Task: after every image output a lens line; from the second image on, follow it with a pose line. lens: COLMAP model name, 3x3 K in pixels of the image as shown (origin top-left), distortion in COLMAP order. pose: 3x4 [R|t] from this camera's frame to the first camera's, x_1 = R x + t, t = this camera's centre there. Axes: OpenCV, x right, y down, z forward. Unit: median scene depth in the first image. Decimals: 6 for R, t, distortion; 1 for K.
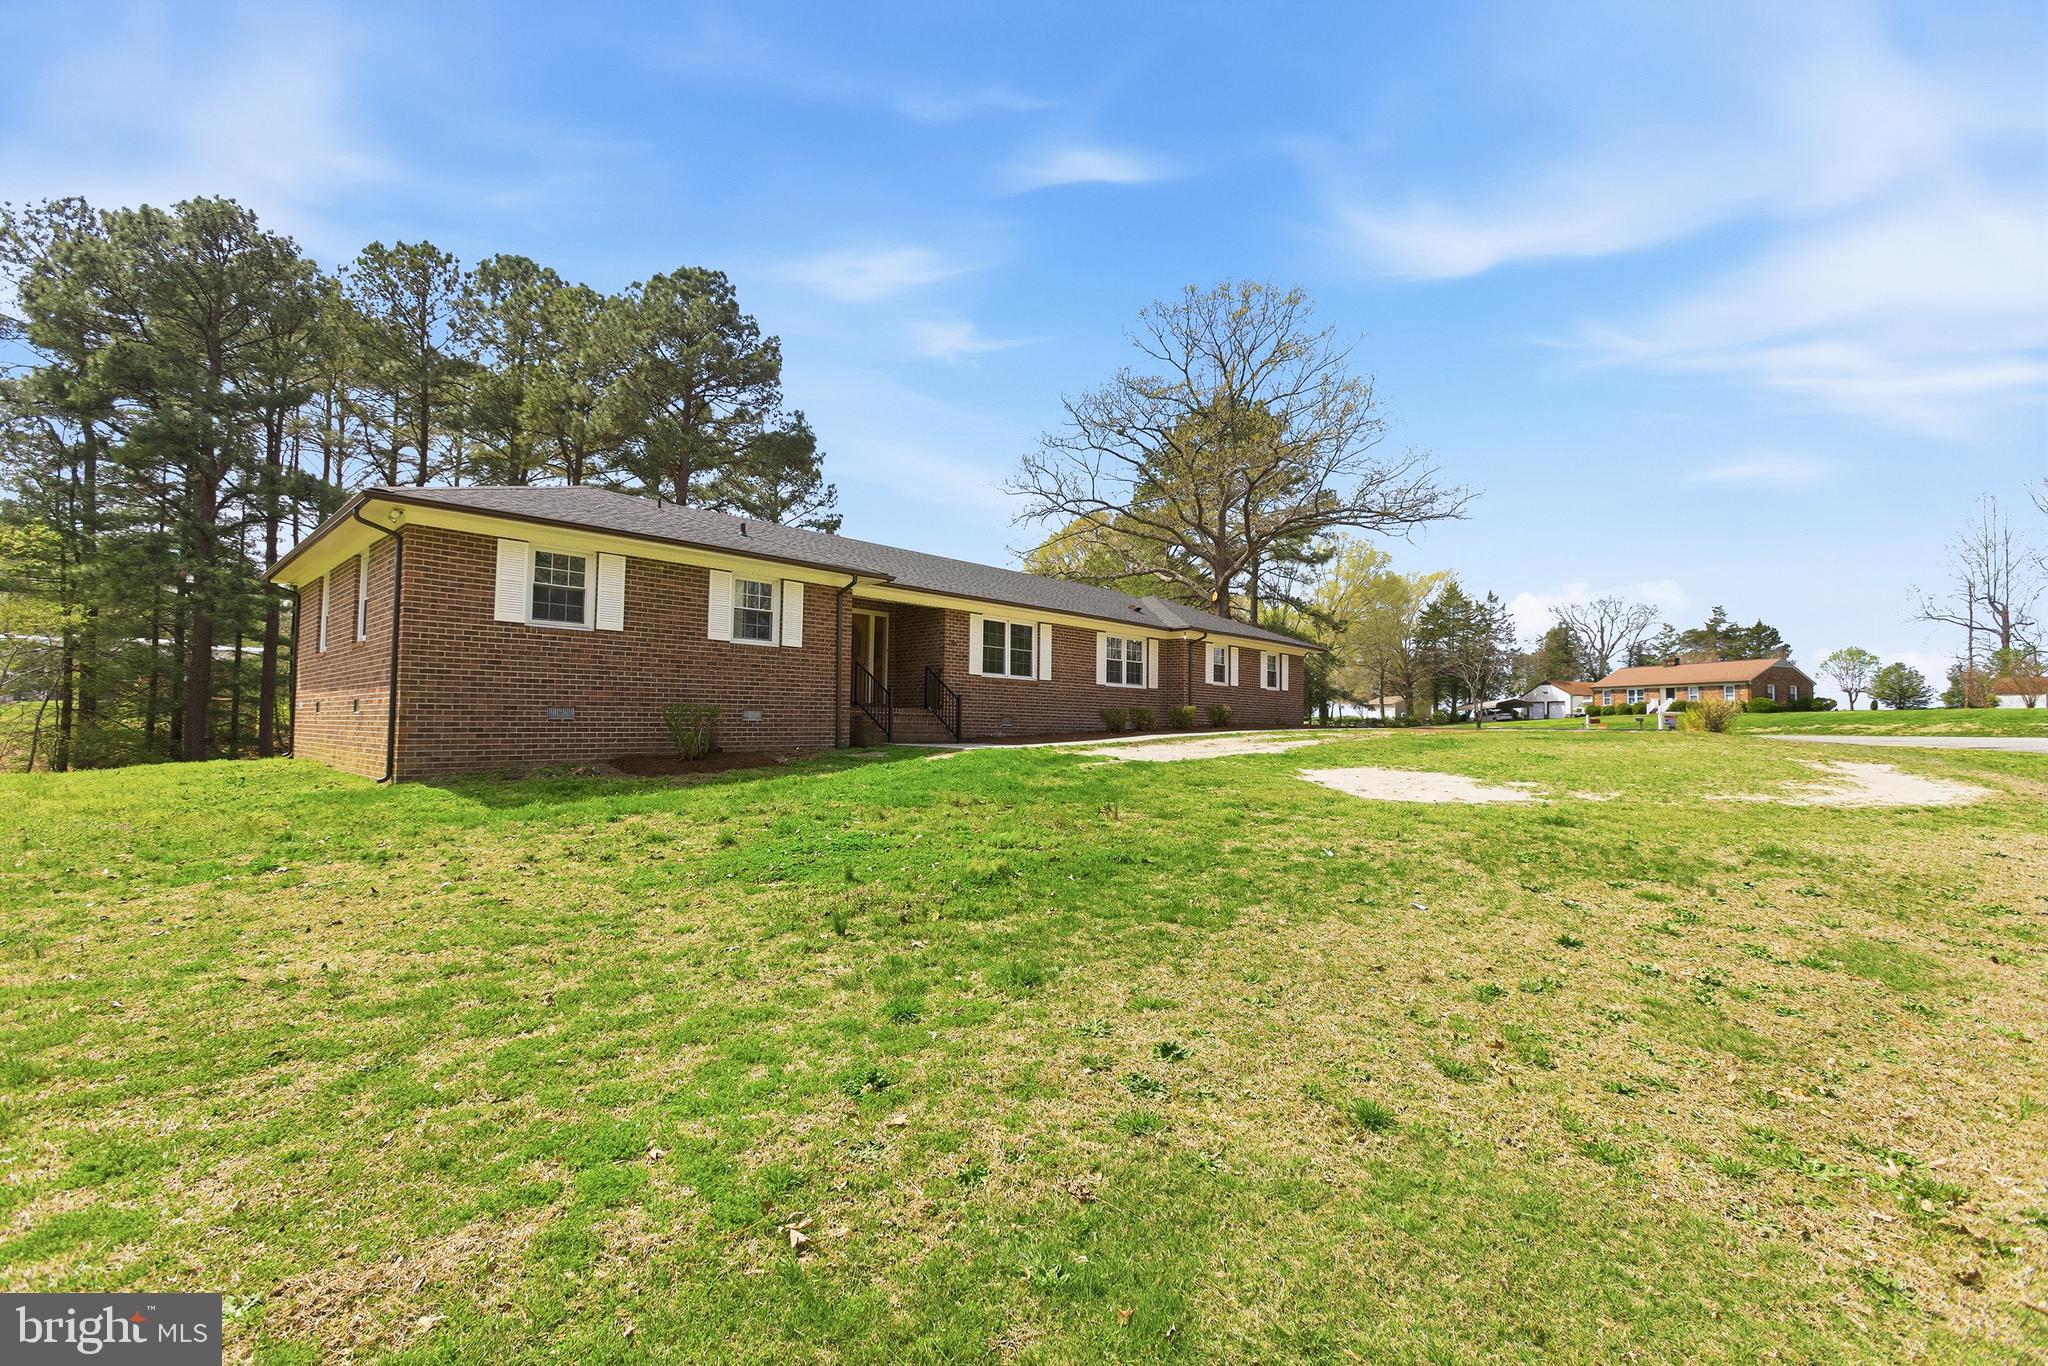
lens RADIAL K [[903.8, 0, 1019.6], [0, 903.8, 681.6], [0, 0, 1]] dist [-0.003700, -0.000457]
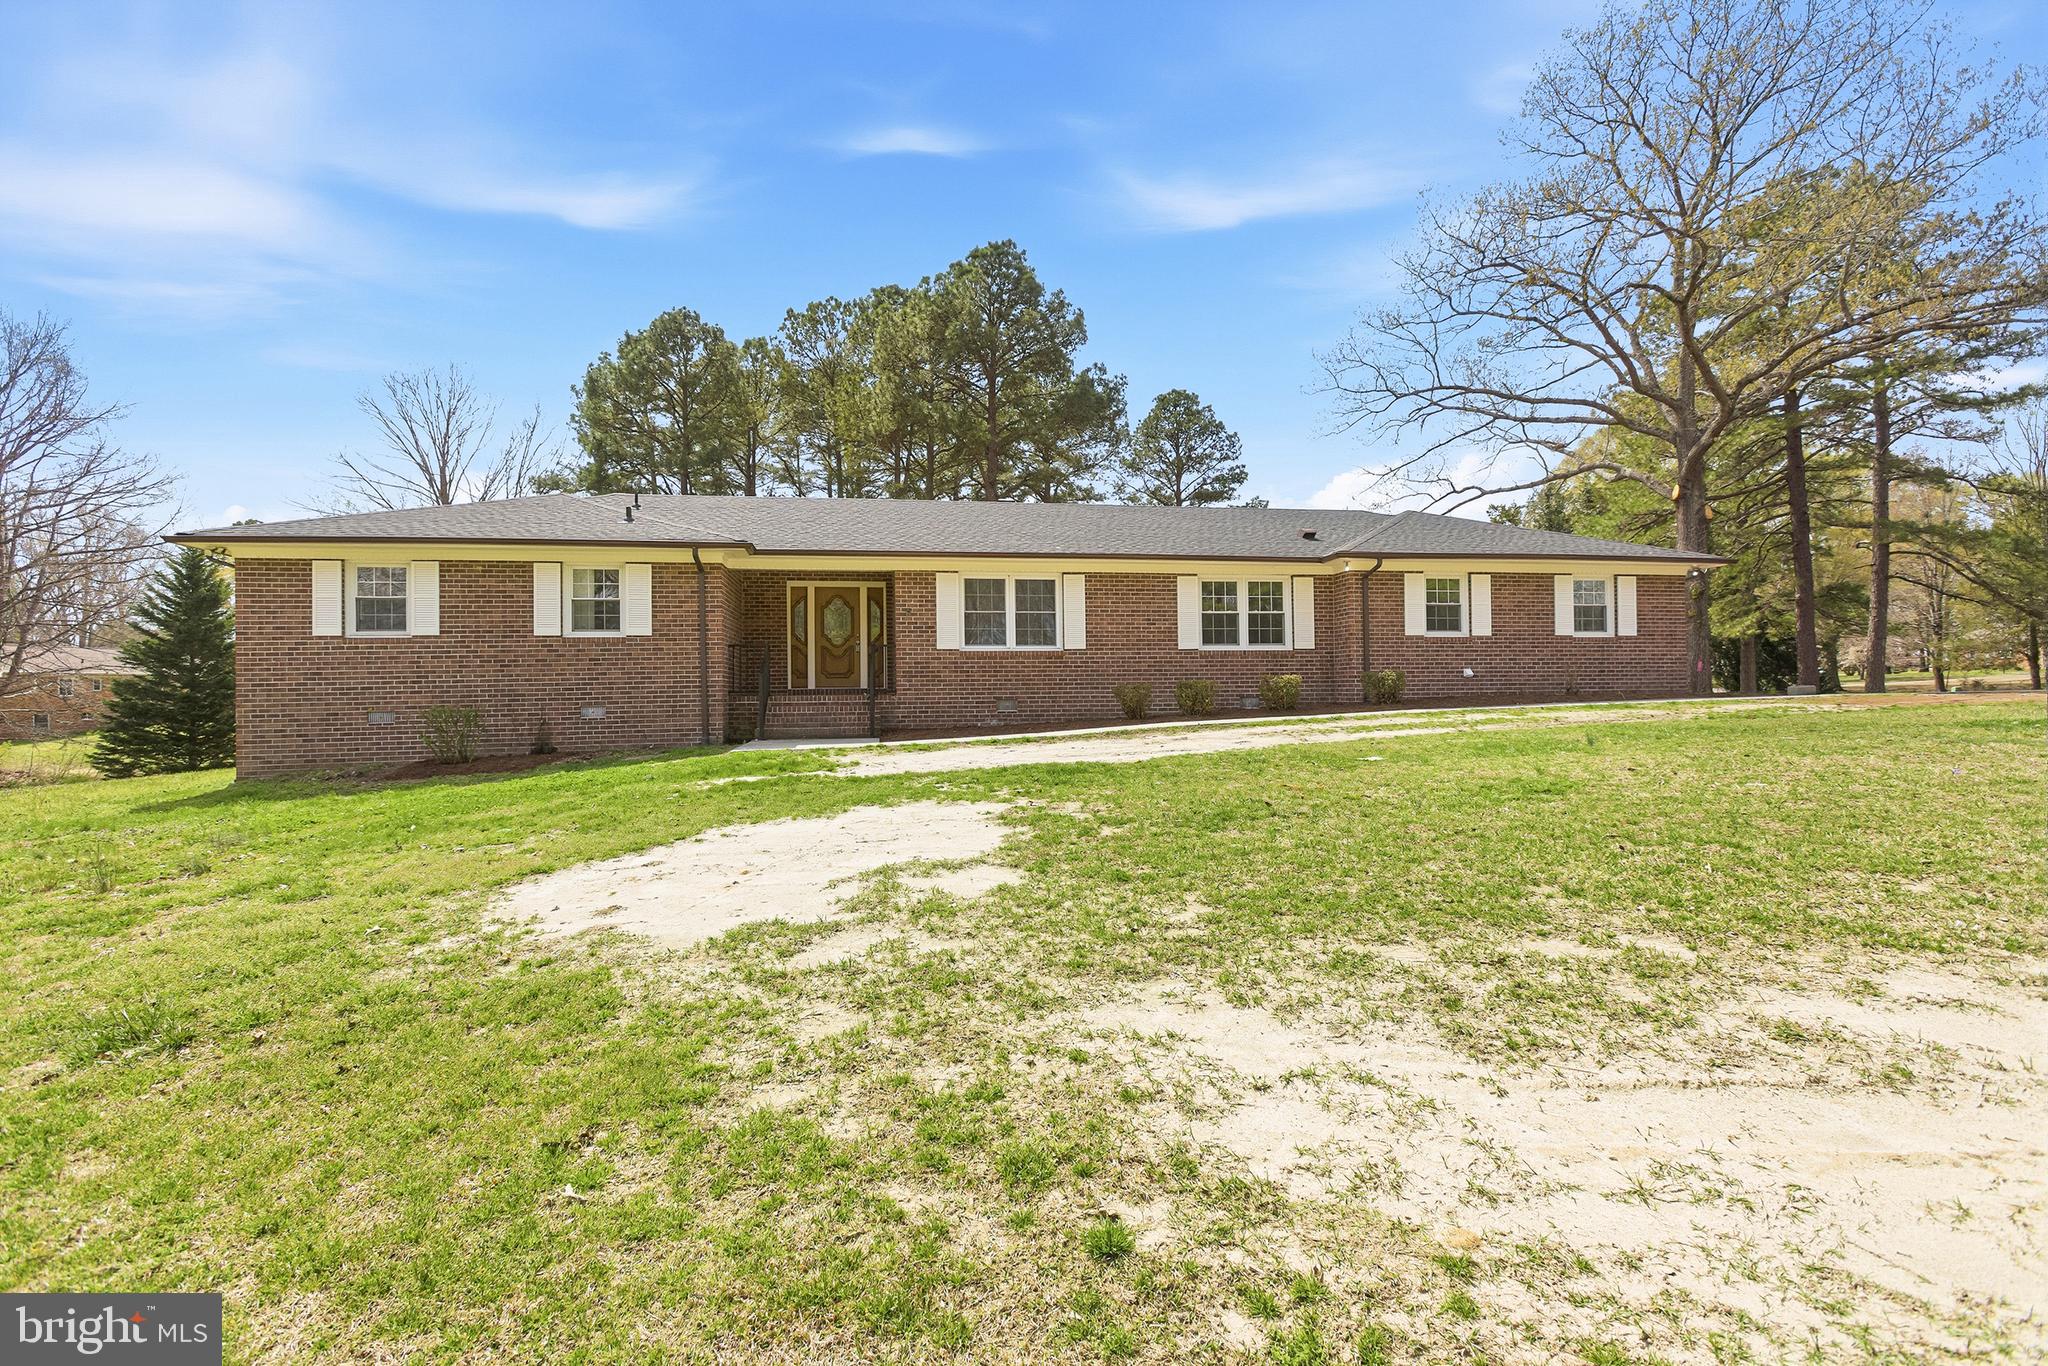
lens RADIAL K [[903.8, 0, 1019.6], [0, 903.8, 681.6], [0, 0, 1]] dist [-0.003700, -0.000457]
pose [[0.801532, -0.034460, -0.596958, 0.501610], [0.055978, 0.998278, 0.017535, 0.011105], [0.595325, -0.047471, 0.802081, 0.414888]]
